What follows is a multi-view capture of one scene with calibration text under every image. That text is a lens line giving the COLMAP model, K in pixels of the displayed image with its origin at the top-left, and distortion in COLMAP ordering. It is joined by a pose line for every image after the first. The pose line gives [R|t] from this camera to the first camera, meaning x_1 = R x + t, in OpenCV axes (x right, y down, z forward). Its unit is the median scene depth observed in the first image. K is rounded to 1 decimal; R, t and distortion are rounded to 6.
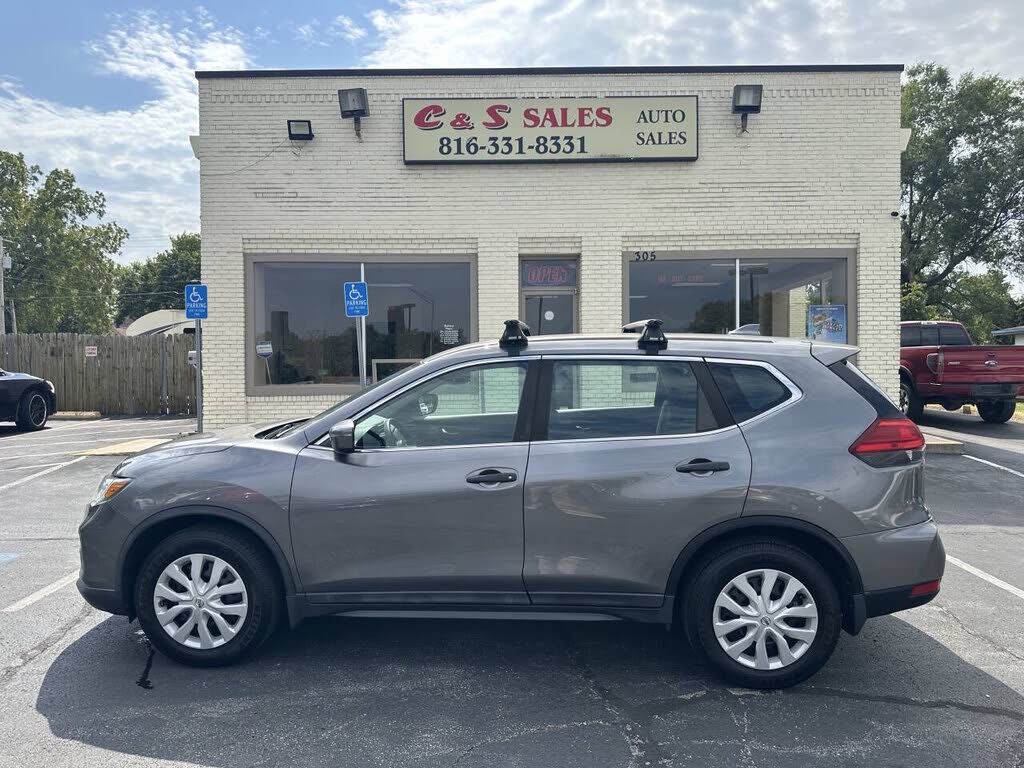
lens RADIAL K [[714.5, 0, 496.4], [0, 714.5, 390.5], [0, 0, 1]] dist [0.124545, -0.220642]
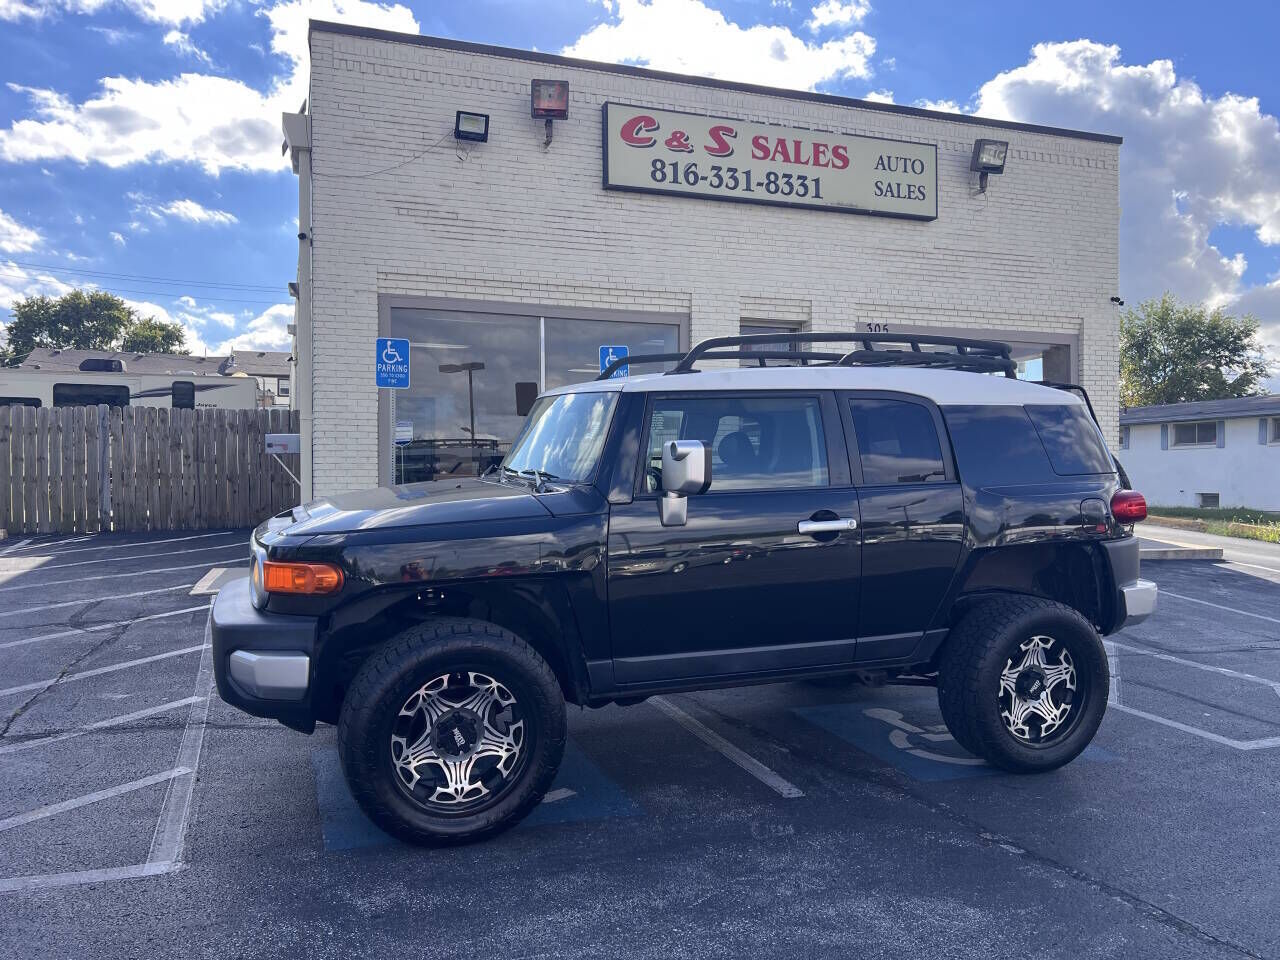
lens RADIAL K [[961.6, 0, 640.0], [0, 961.6, 480.0], [0, 0, 1]] dist [0.050733, -0.063585]
pose [[0.940965, 0.003292, 0.338488, -0.425794], [0.002328, 0.999866, -0.016196, 0.002714], [-0.338496, 0.016028, 0.940831, 0.057353]]
